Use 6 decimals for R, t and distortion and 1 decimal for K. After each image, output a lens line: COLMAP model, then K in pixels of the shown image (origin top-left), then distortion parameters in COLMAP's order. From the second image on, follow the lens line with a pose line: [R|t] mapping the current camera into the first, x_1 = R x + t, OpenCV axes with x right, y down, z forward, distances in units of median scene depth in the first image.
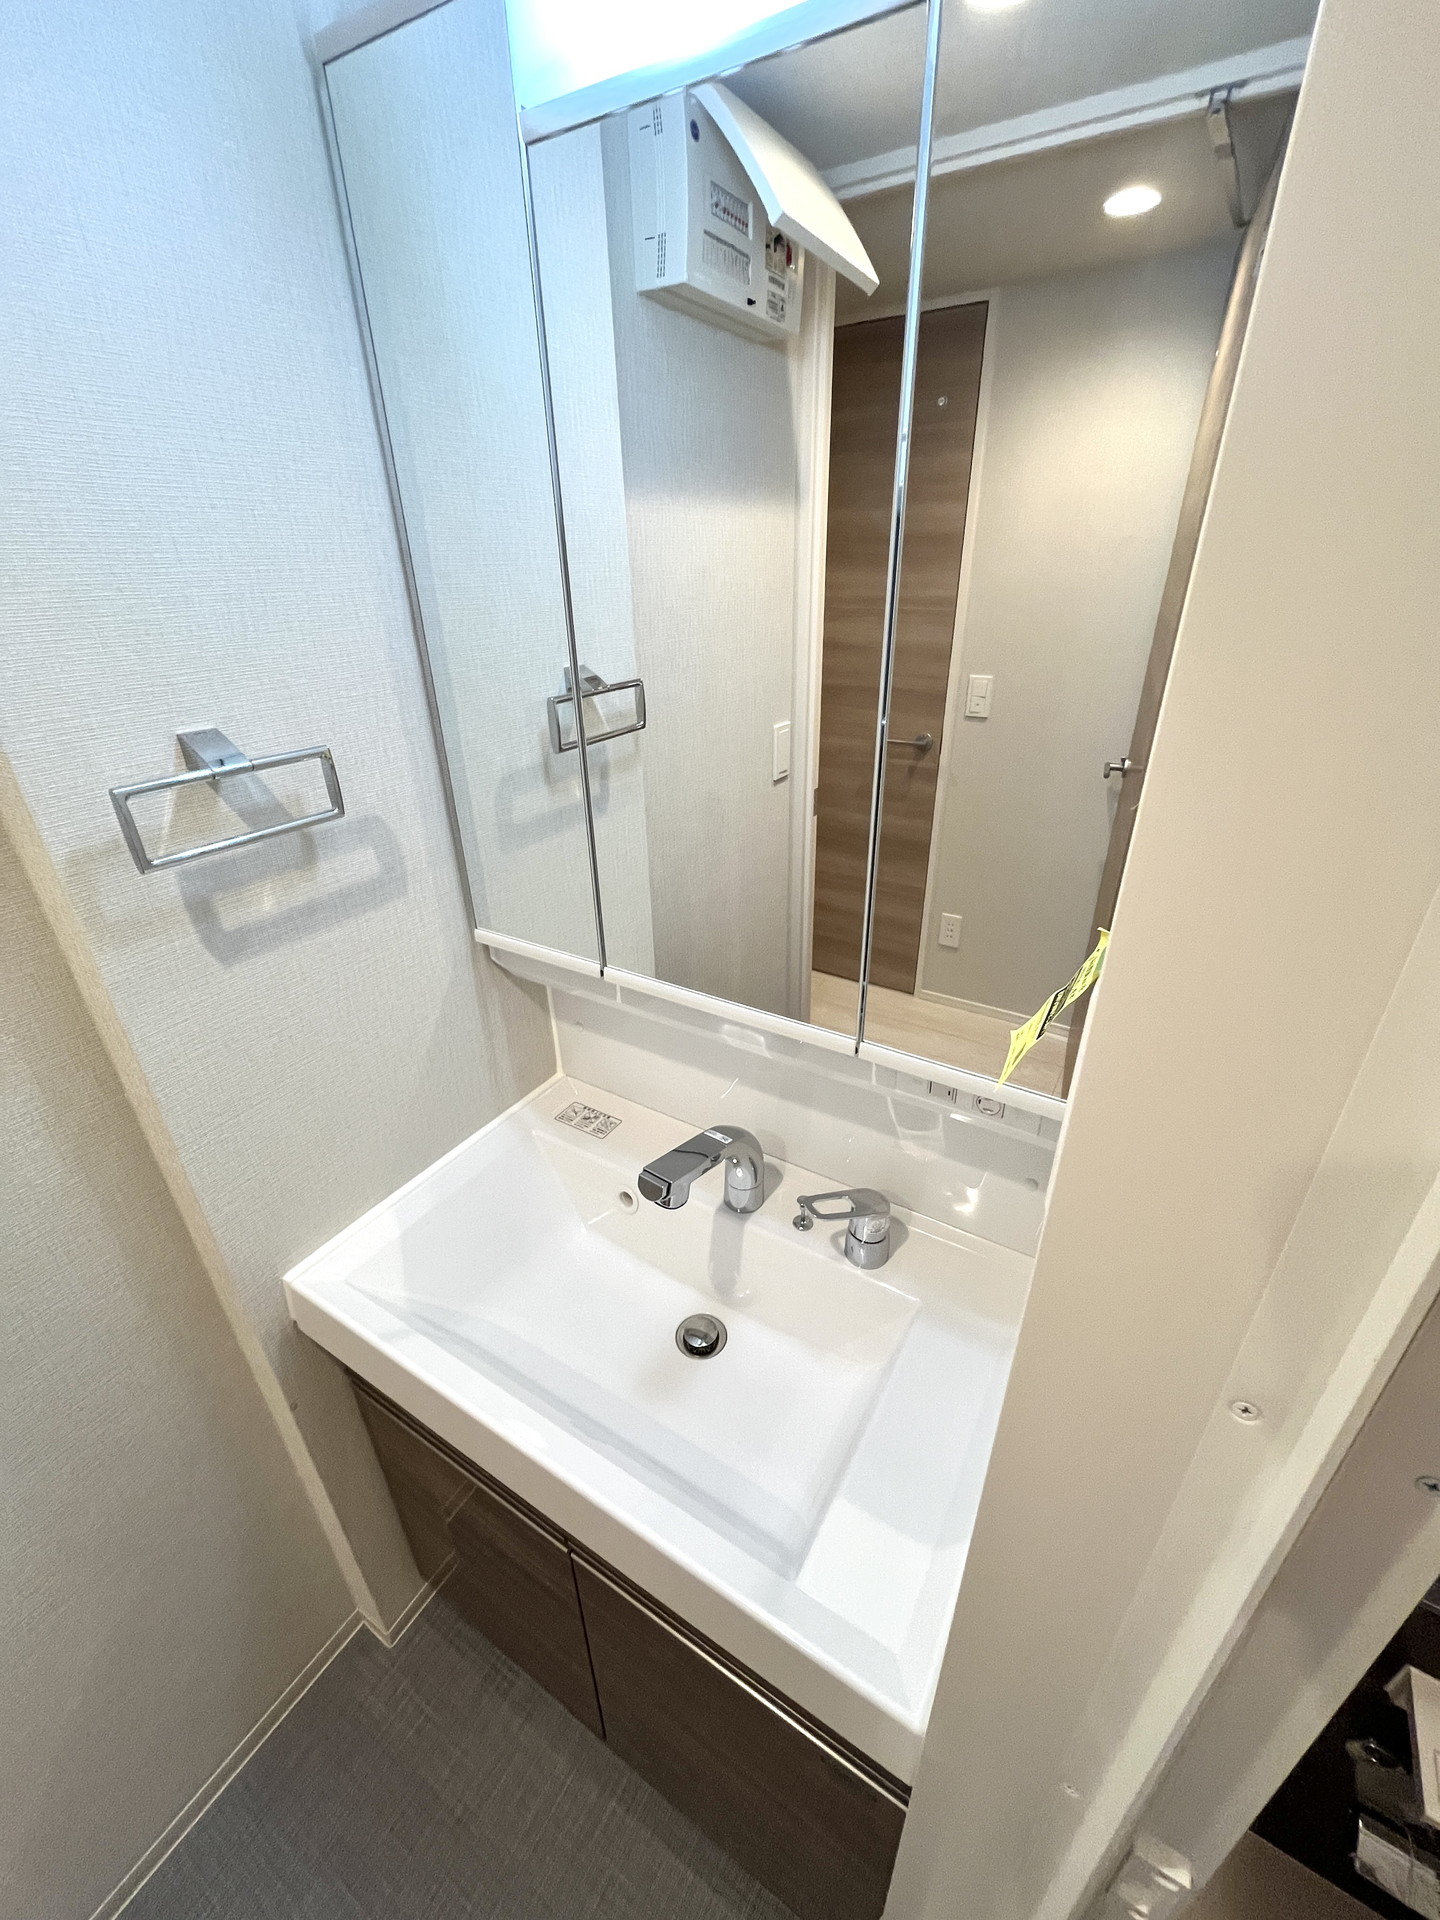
lens RADIAL K [[779.2, 0, 718.4], [0, 779.2, 958.6], [0, 0, 1]] dist [-0.001438, -0.000040]
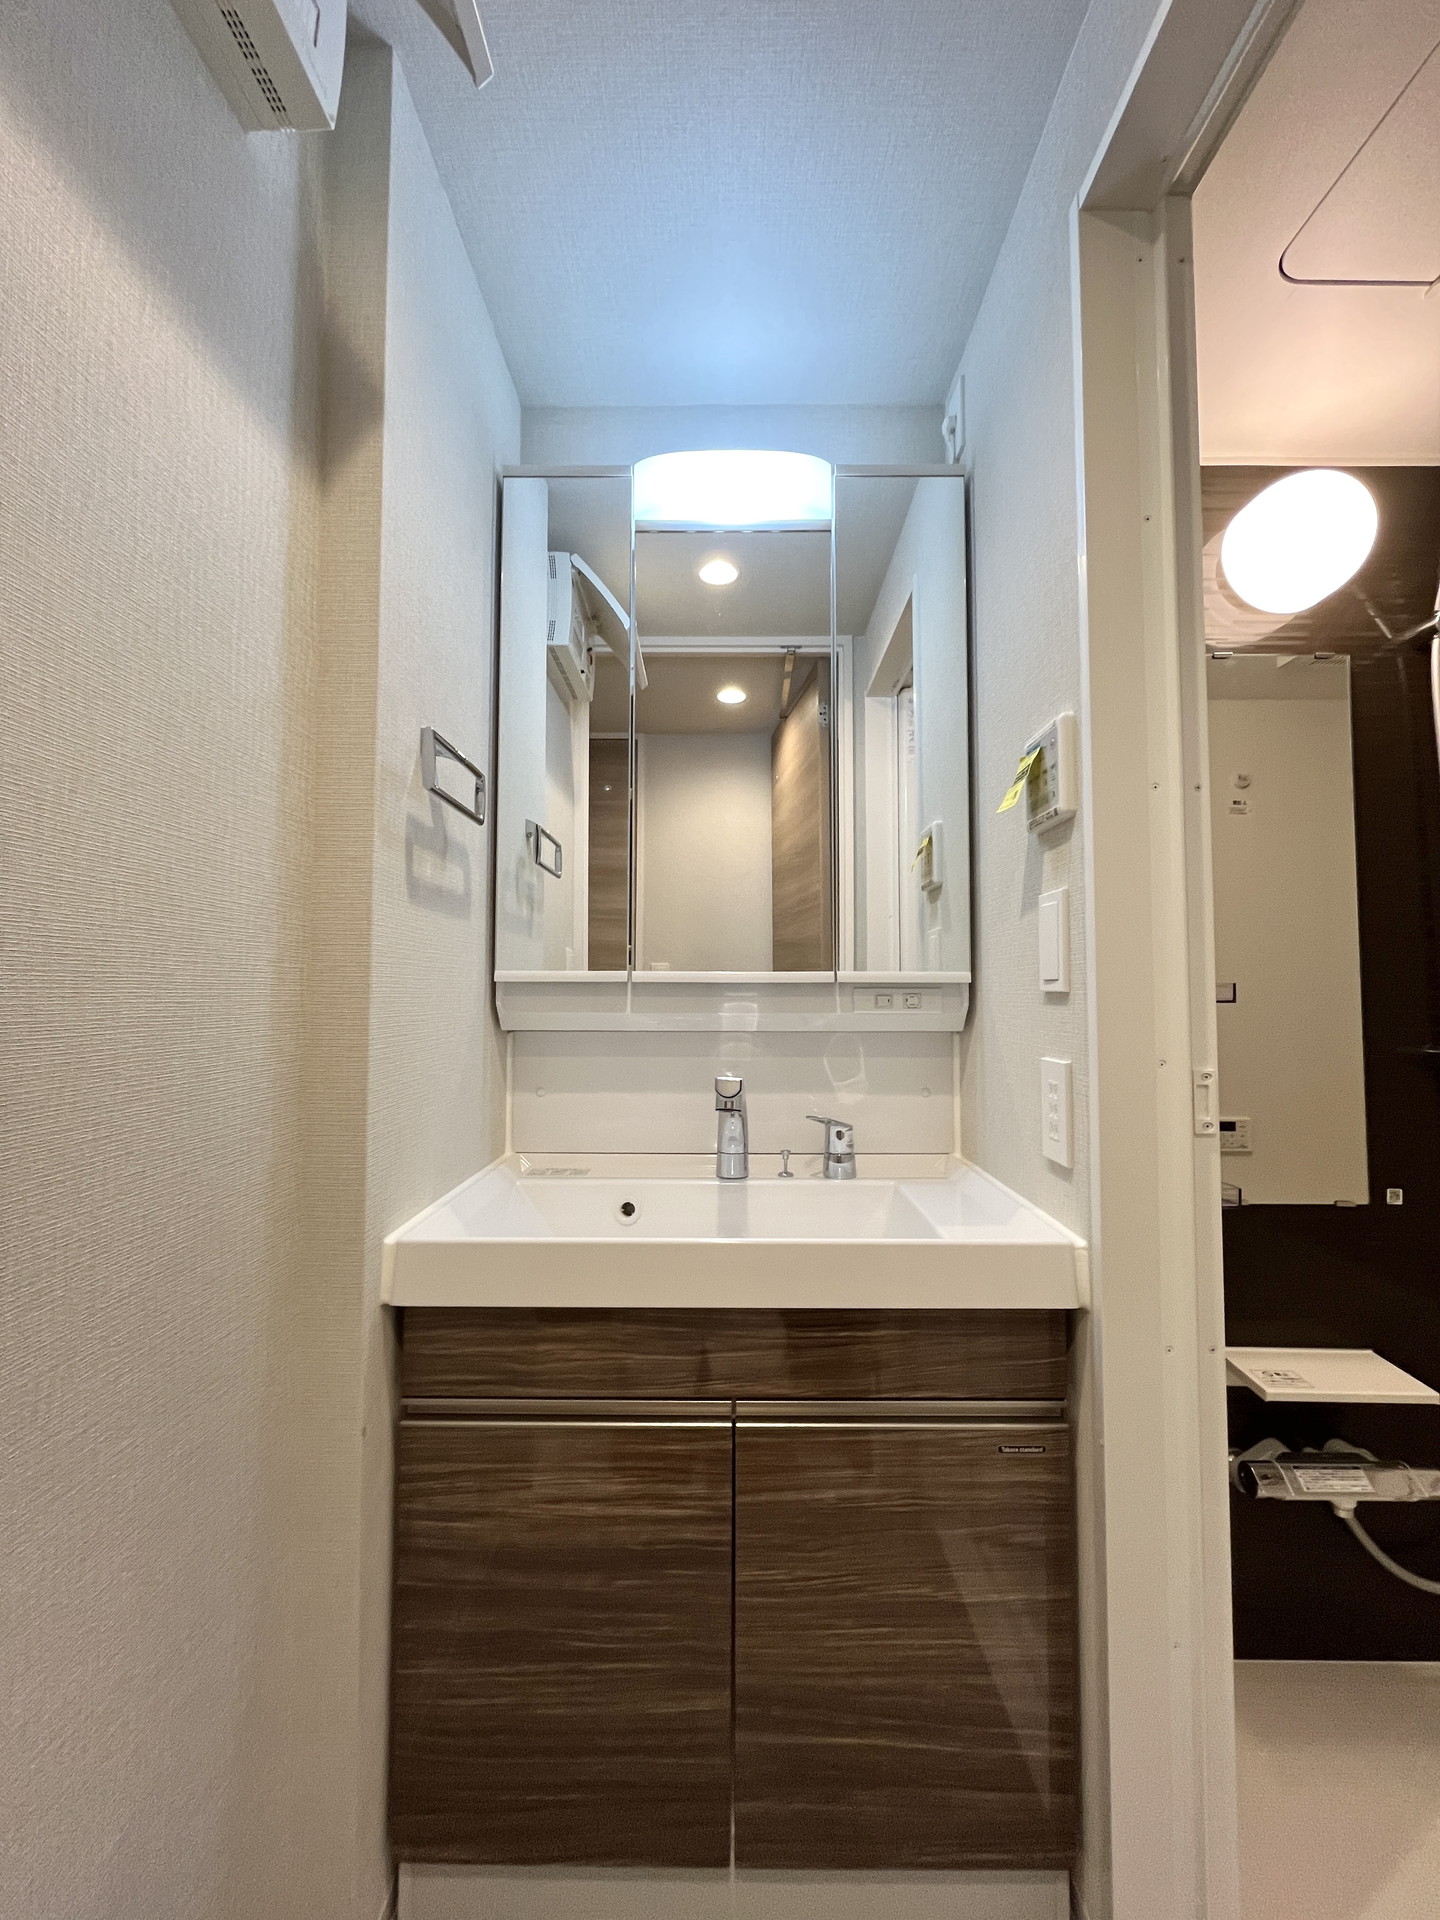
lens RADIAL K [[779.2, 0, 734.2], [0, 779.2, 956.1], [0, 0, 1]] dist [-0.001438, -0.000040]
pose [[0.843817, 0.048502, 0.534435, -0.535980], [0.219492, 0.877596, -0.426201, 0.445185], [-0.489690, 0.476940, 0.729885, -0.050400]]
